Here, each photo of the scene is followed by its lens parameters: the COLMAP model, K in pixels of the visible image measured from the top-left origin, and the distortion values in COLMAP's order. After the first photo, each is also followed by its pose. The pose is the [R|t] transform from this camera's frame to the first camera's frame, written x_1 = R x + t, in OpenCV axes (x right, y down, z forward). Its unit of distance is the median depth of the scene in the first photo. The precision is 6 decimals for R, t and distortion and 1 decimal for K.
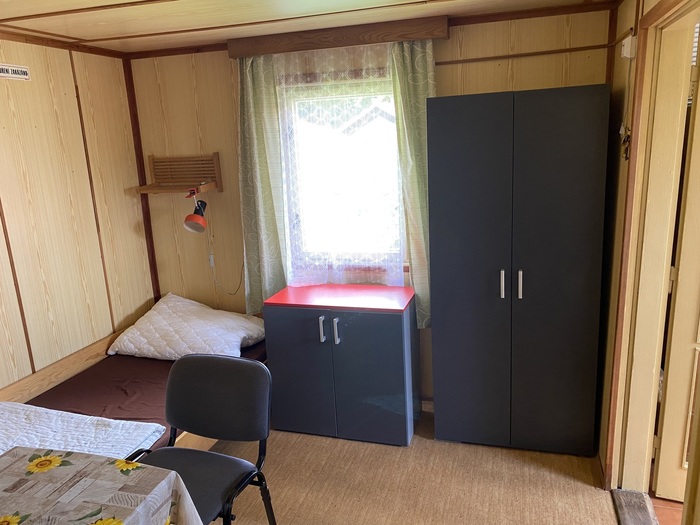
lens RADIAL K [[542.1, 0, 351.0], [0, 542.1, 263.4], [0, 0, 1]] dist [0.034828, -0.055801]
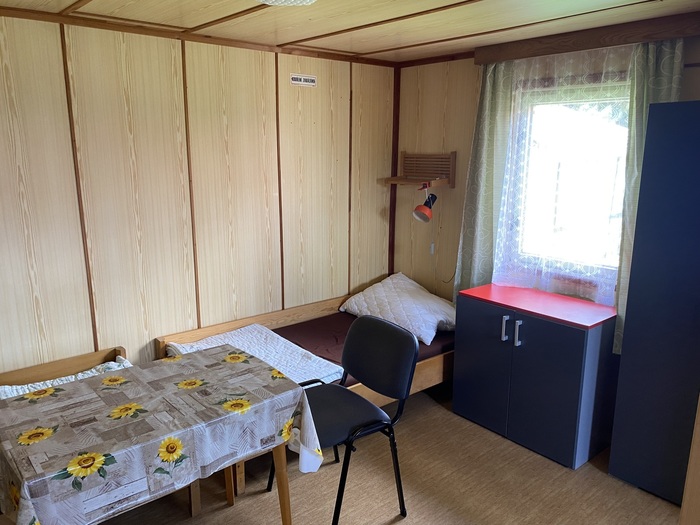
lens RADIAL K [[542.1, 0, 349.8], [0, 542.1, 268.7], [0, 0, 1]] dist [0.034828, -0.055801]
pose [[0.831331, 0.171400, -0.528687, 0.218822], [-0.170132, 0.984074, 0.051513, 0.008010], [0.529097, 0.047122, 0.847252, -0.029425]]
